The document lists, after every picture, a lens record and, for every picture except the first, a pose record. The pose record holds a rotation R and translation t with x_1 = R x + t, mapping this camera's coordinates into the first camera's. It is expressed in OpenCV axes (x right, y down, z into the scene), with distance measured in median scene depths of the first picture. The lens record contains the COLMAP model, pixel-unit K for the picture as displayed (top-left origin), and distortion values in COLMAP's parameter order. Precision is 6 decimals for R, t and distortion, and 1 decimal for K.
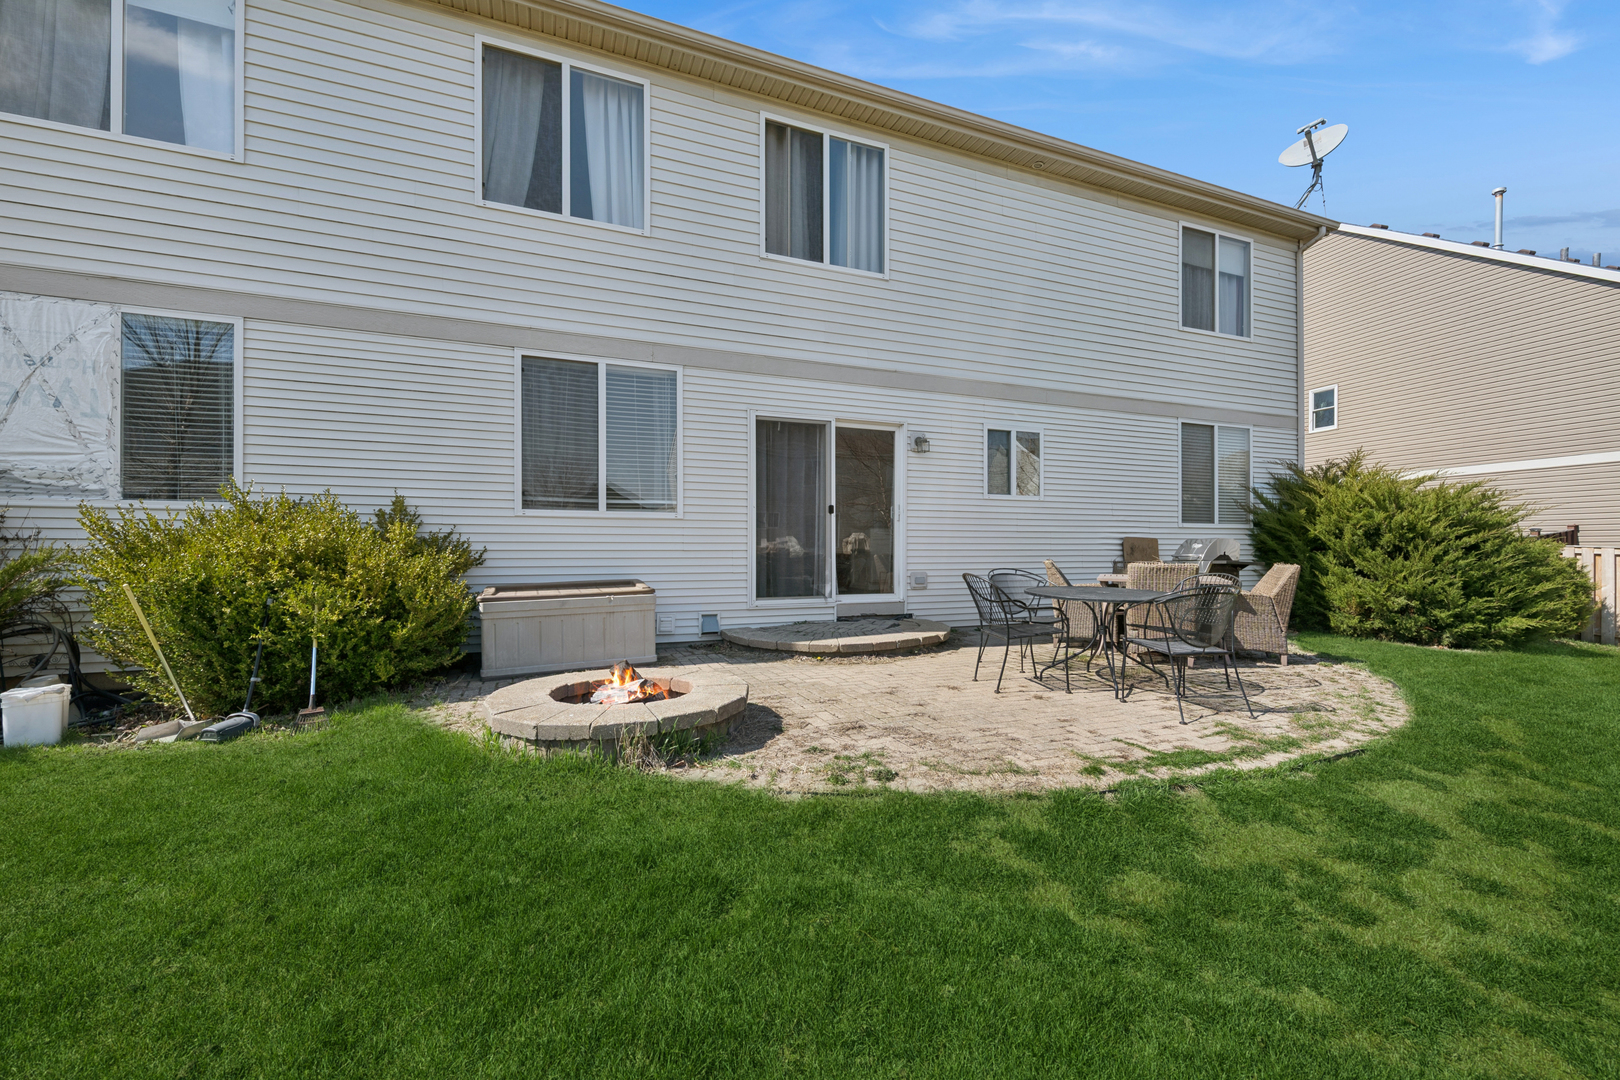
lens RADIAL K [[695.9, 0, 818.5], [0, 695.9, 550.1], [0, 0, 1]] dist [0.003878, -0.000405]
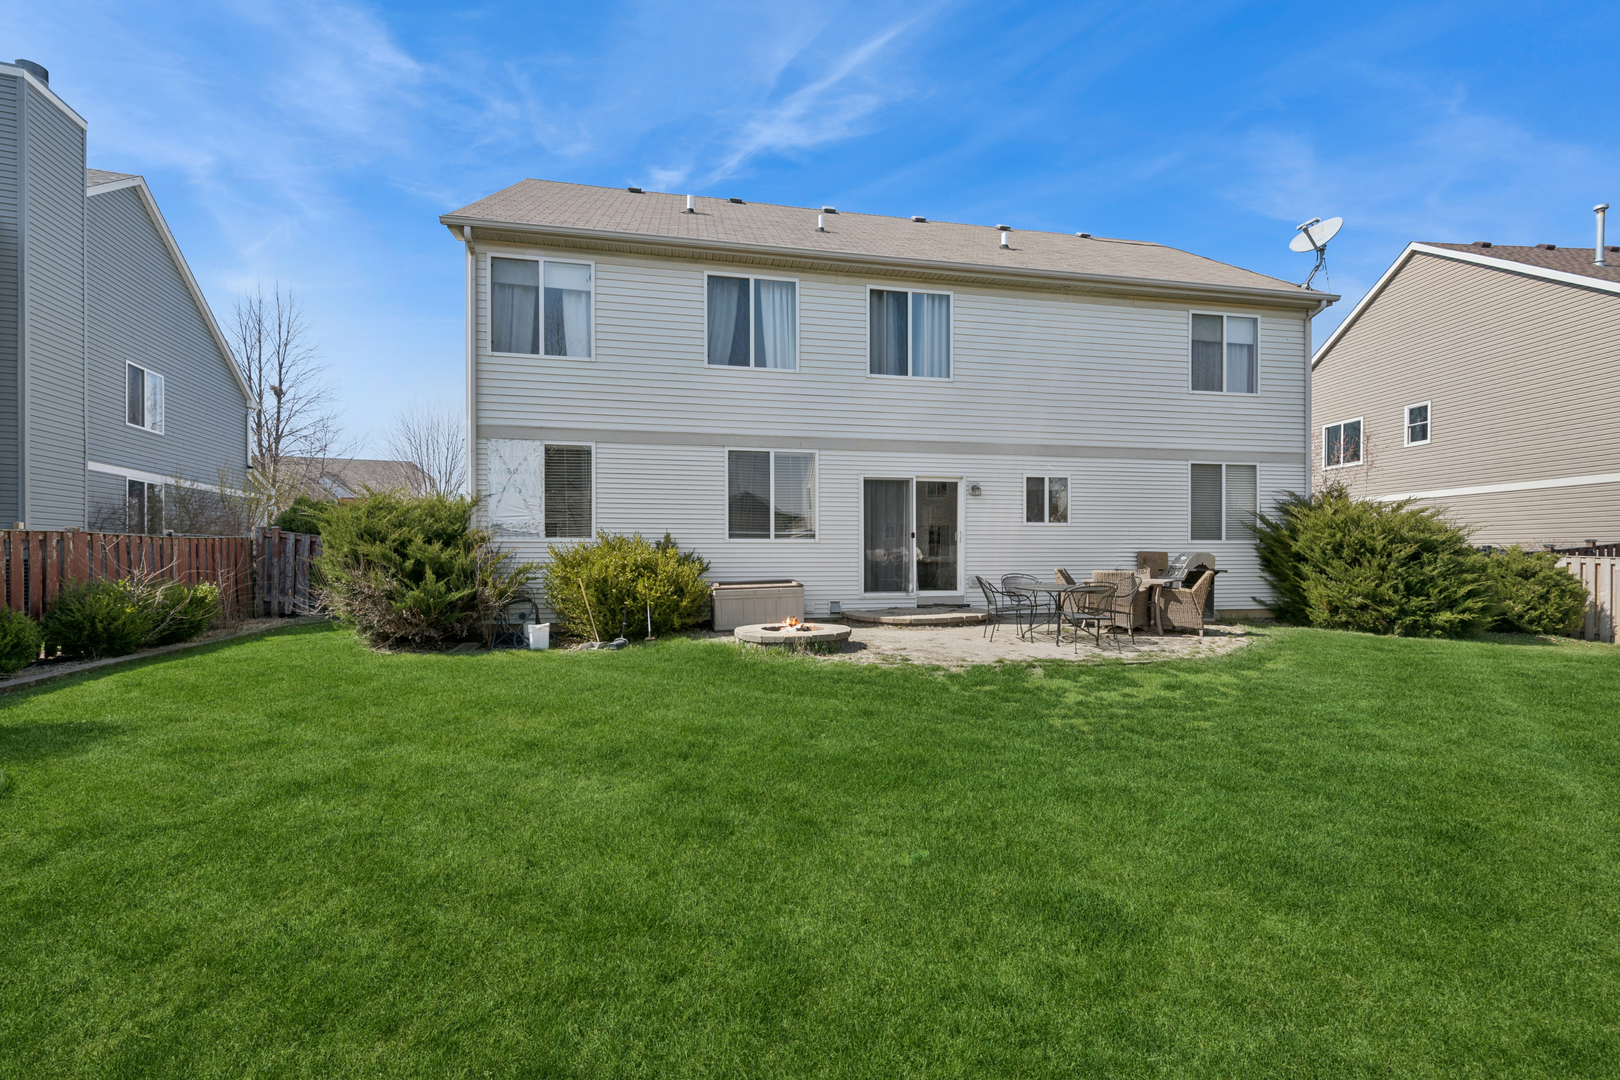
lens RADIAL K [[695.9, 0, 813.6], [0, 695.9, 551.1], [0, 0, 1]] dist [0.003878, -0.000405]
pose [[0.981028, -0.003712, -0.193833, 0.100540], [0.001775, 0.999947, -0.010169, -0.008198], [0.193860, 0.009632, 0.980982, -0.555356]]
